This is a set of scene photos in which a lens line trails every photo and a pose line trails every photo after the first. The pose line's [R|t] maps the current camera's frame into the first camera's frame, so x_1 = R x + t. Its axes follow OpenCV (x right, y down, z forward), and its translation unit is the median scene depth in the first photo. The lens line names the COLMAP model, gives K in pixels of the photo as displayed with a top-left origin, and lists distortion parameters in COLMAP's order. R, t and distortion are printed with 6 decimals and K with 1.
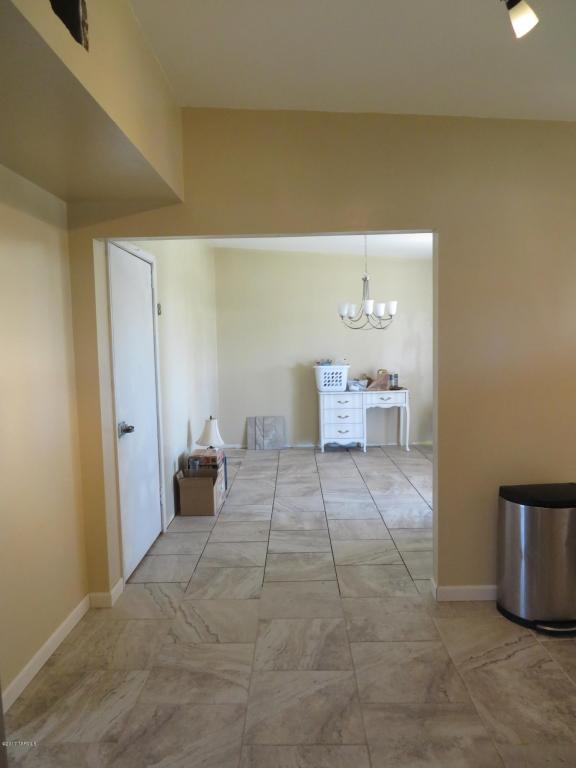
lens RADIAL K [[546.3, 0, 288.4], [0, 546.3, 384.6], [0, 0, 1]] dist [-0.010514, 0.002958]
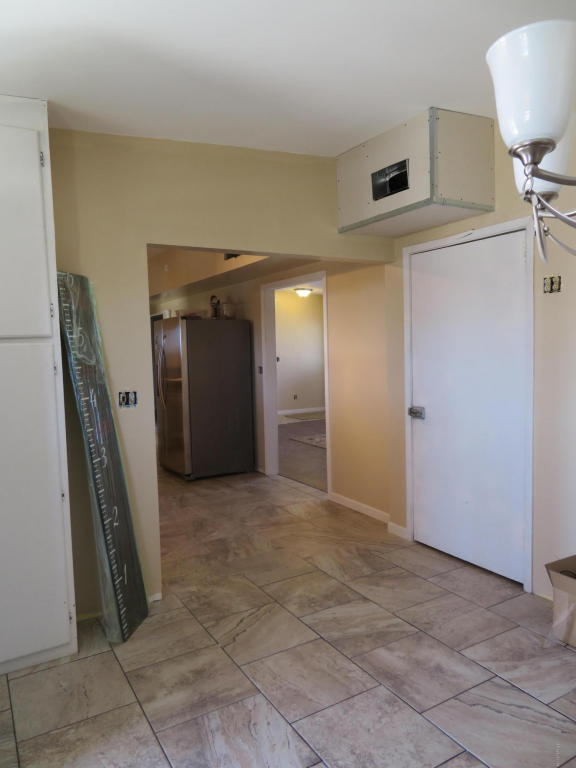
lens RADIAL K [[546.3, 0, 287.4], [0, 546.3, 384.7], [0, 0, 1]] dist [-0.010514, 0.002958]
pose [[-0.853036, 0.079034, -0.515833, 0.485104], [0.002221, 0.989006, 0.147859, -0.137985], [0.521848, 0.124984, -0.843833, 1.677528]]
